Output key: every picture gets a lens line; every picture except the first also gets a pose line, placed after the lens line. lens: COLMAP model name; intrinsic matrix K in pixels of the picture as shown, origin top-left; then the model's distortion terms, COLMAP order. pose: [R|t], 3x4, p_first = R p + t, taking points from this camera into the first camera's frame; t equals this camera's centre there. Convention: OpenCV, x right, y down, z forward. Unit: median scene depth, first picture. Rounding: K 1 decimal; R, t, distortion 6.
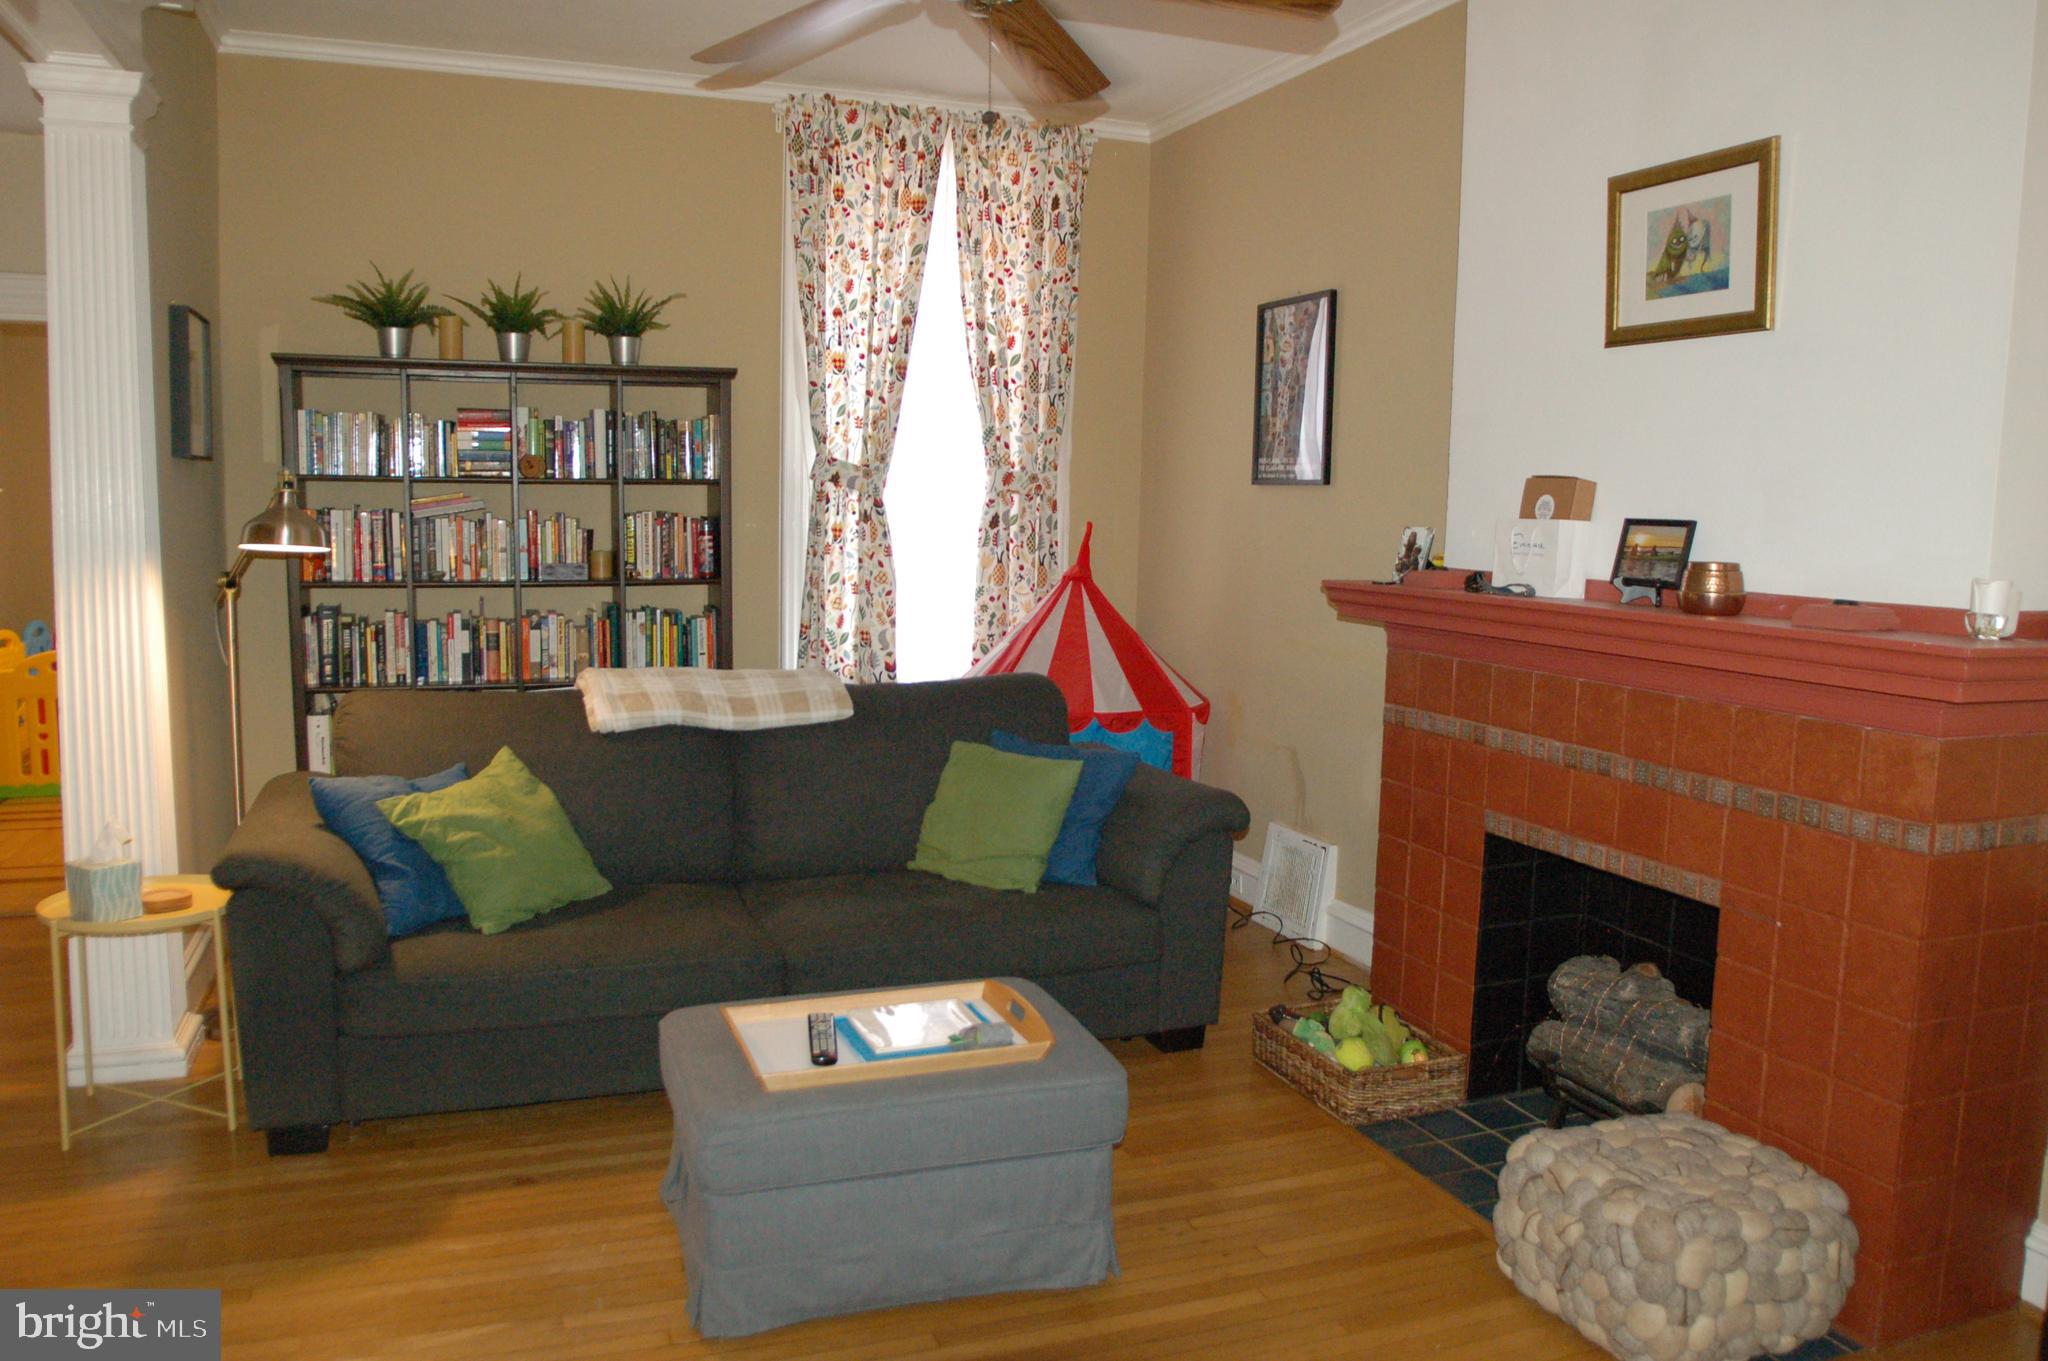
lens RADIAL K [[1521.7, 0, 1037.2], [0, 1521.7, 690.9], [0, 0, 1]] dist [-0.099277, 0.052473]
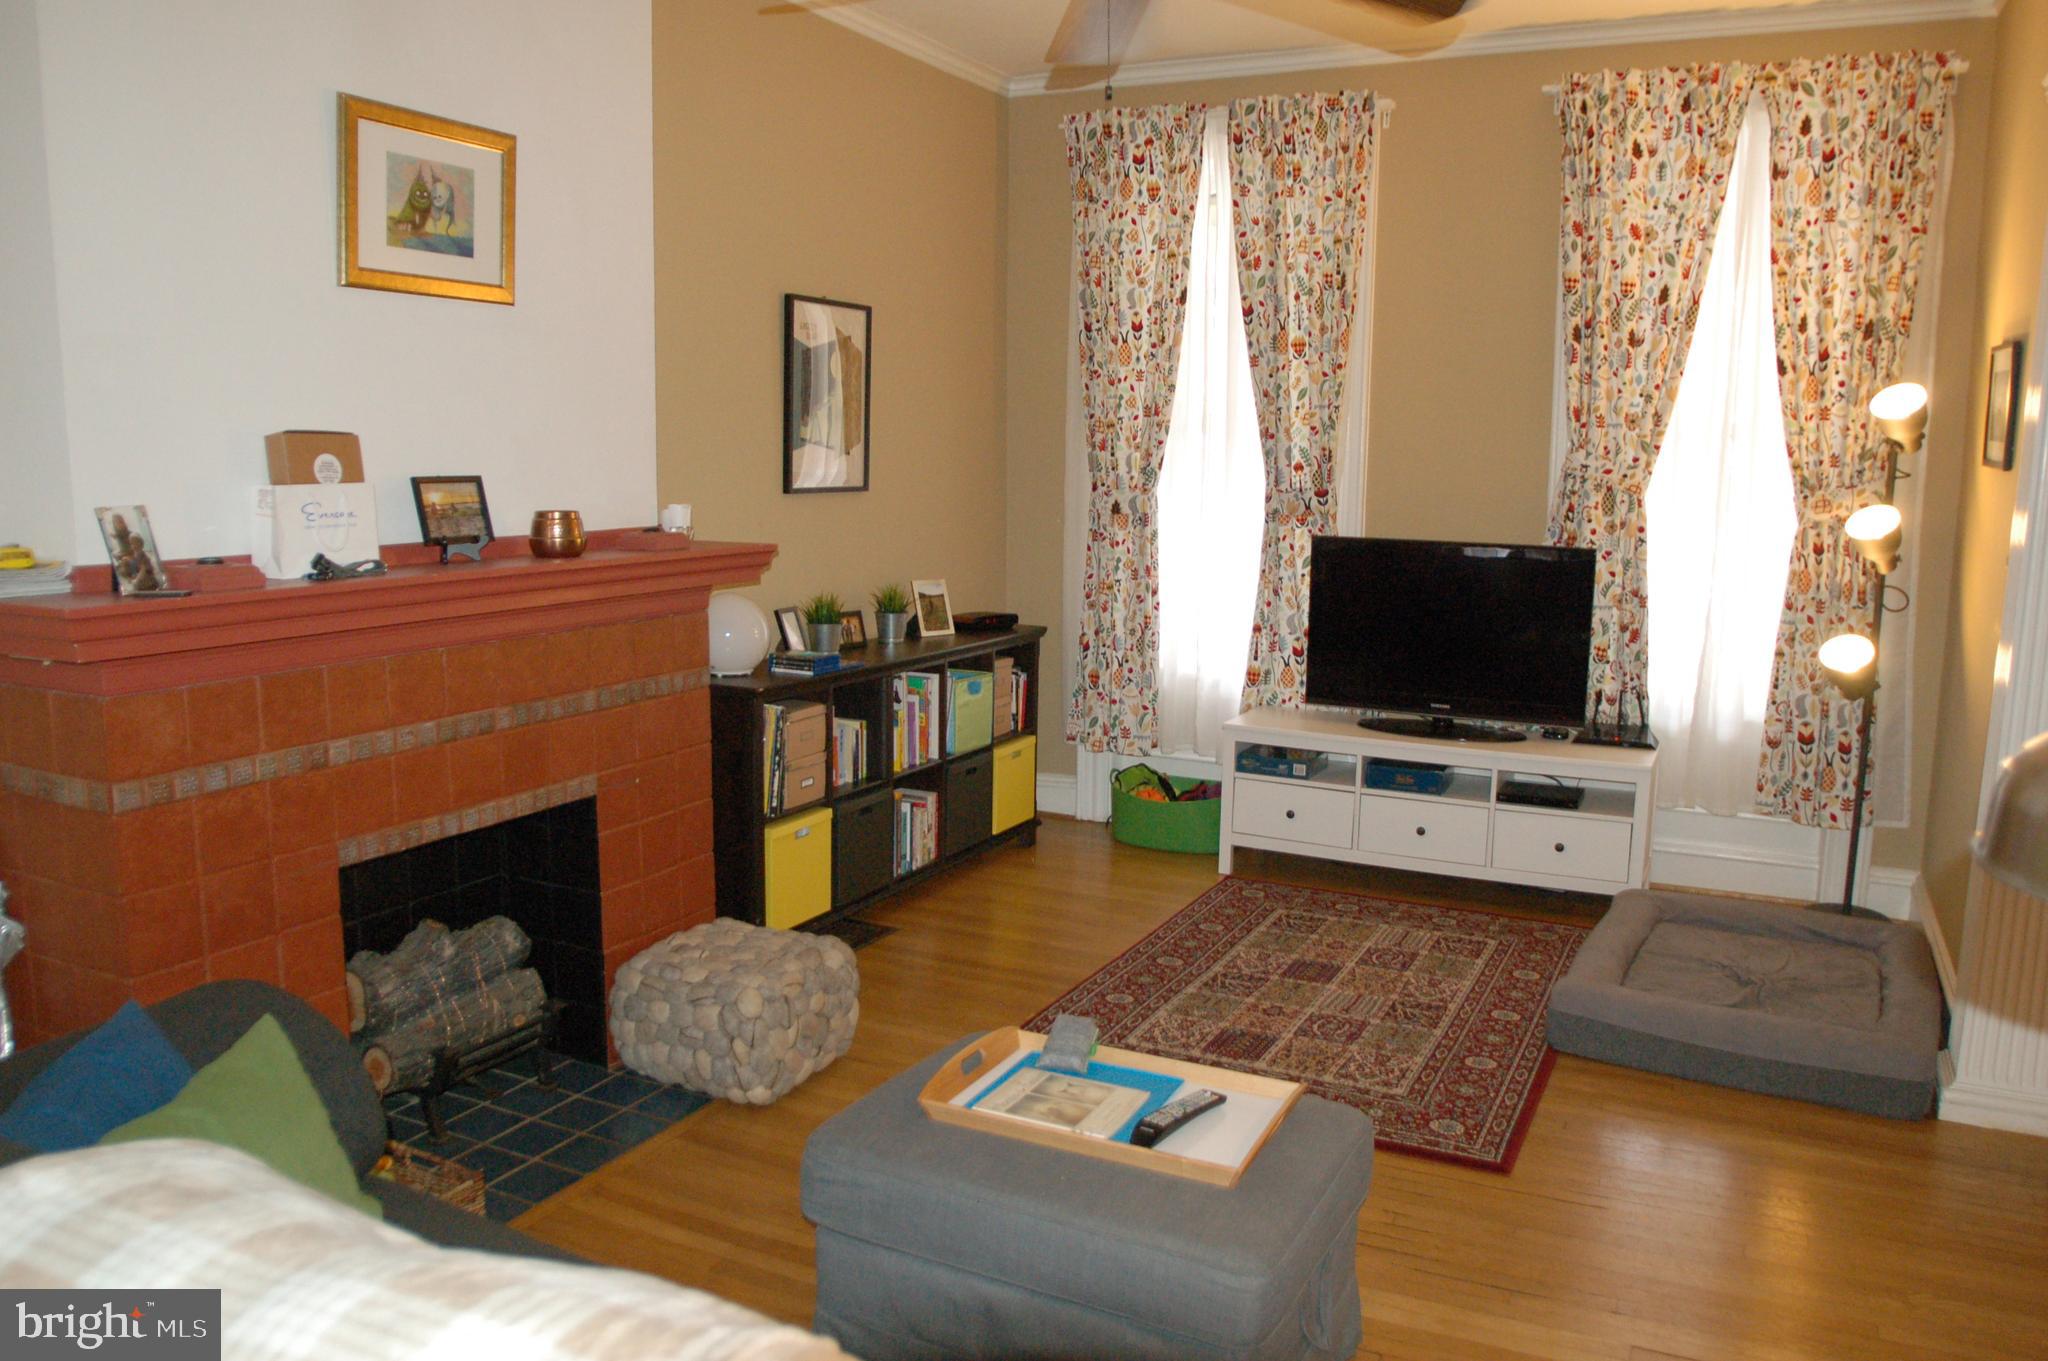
lens RADIAL K [[1536.5, 0, 1024.0], [0, 1536.5, 680.5], [0, 0, 1]] dist [-0.088855, 0.050833]
pose [[-0.676571, -0.142601, 0.722438, -0.342763], [0.061855, 0.966597, 0.248723, -0.119891], [-0.733775, 0.212965, -0.645151, 0.795204]]
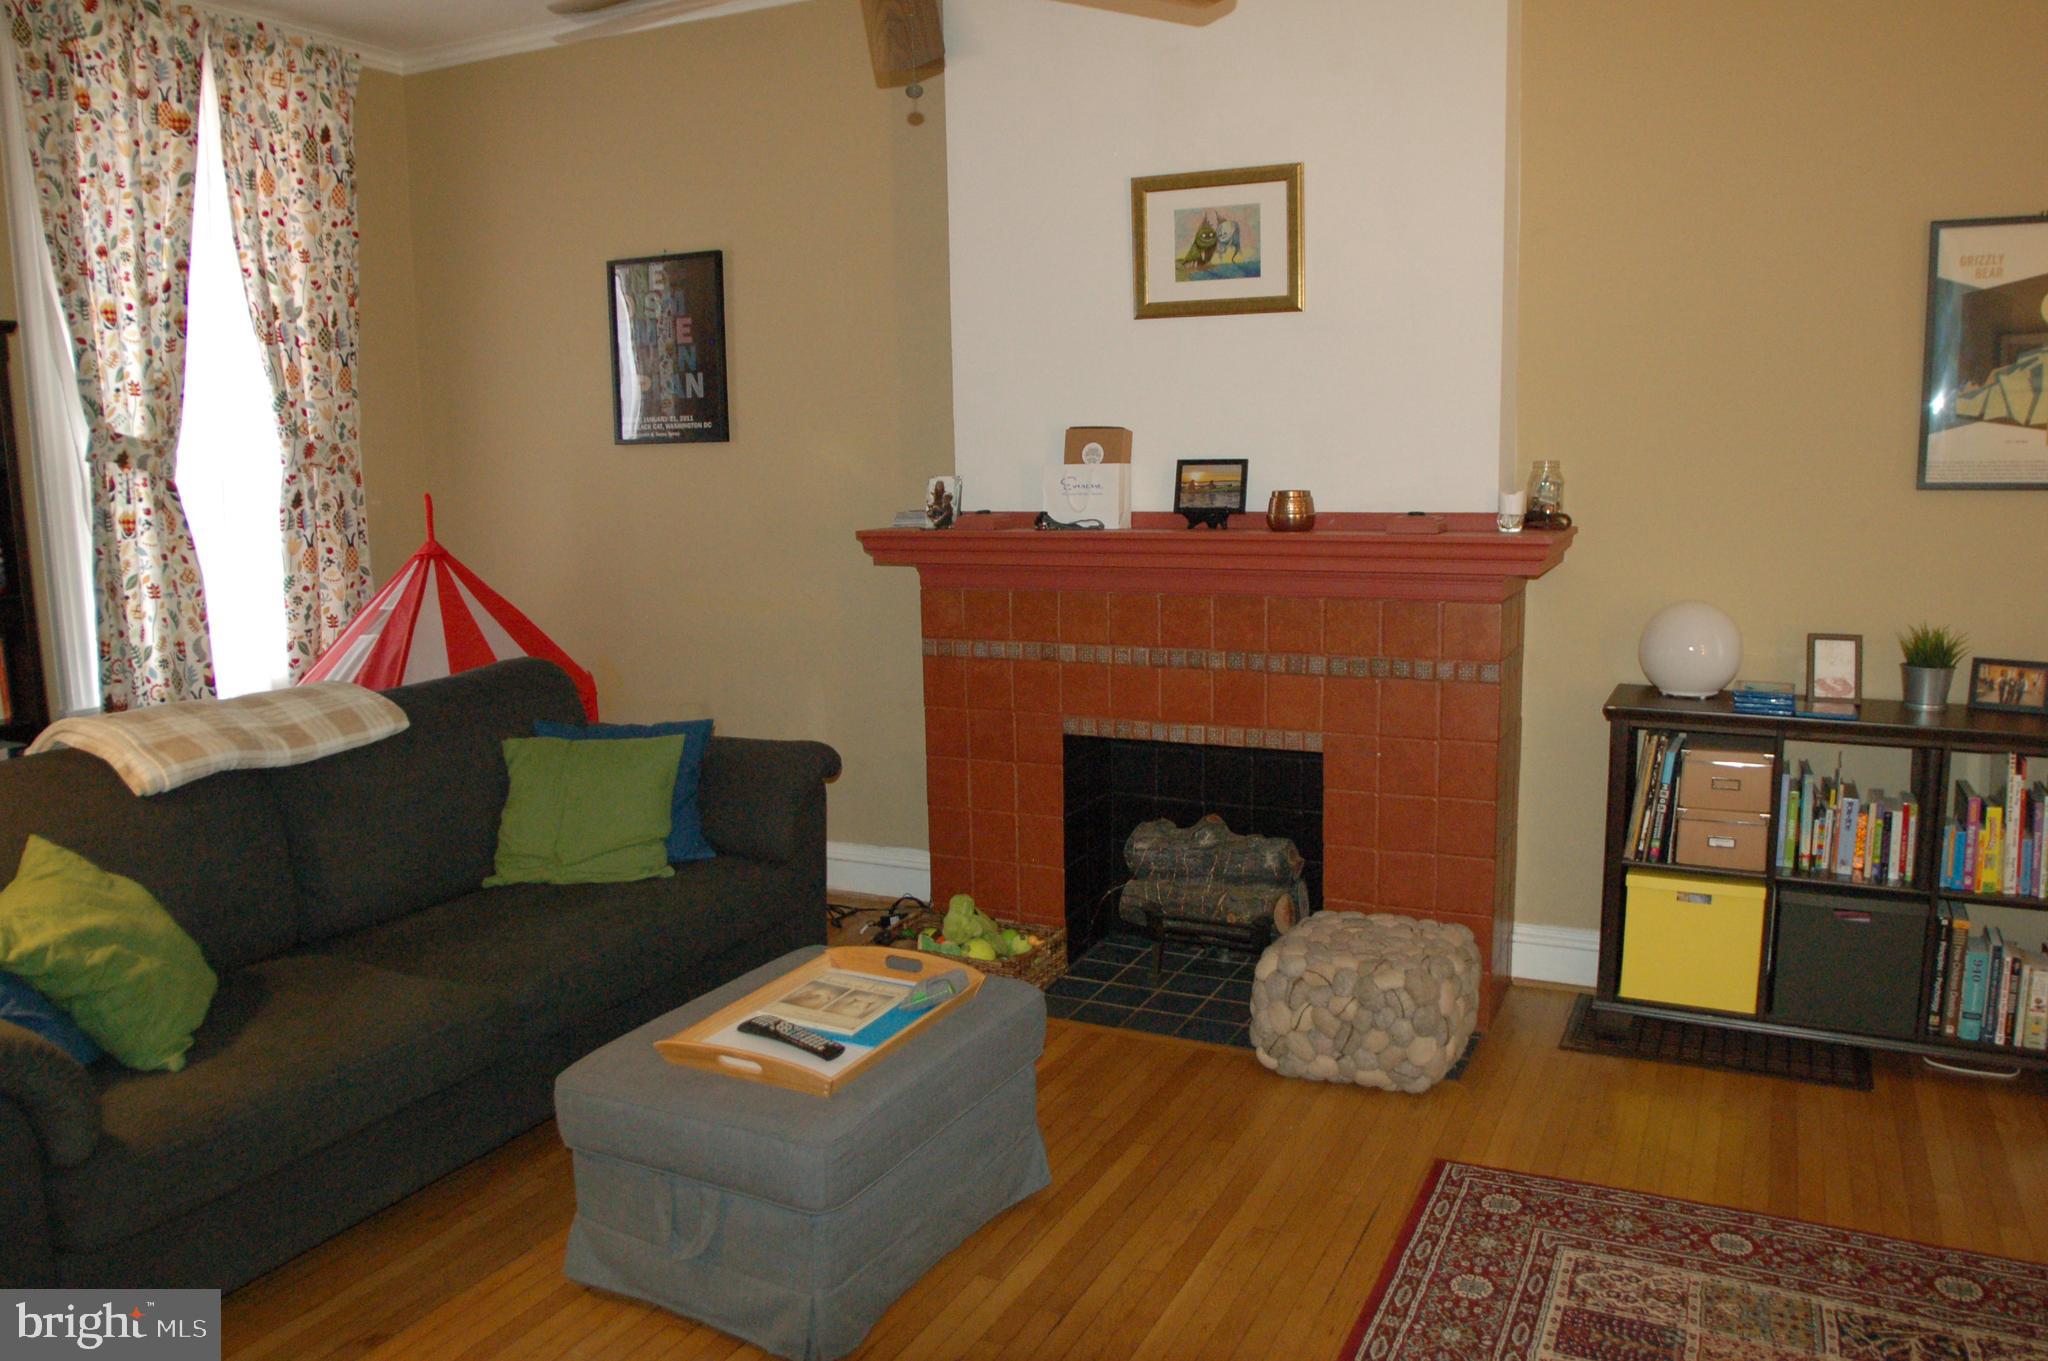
lens RADIAL K [[1521.7, 0, 1037.2], [0, 1521.7, 690.9], [0, 0, 1]] dist [-0.099277, 0.052473]
pose [[0.733999, -0.139238, 0.664724, -0.318142], [0.116158, 0.990074, 0.079126, -0.022819], [-0.669144, 0.019135, 0.742887, 0.090497]]
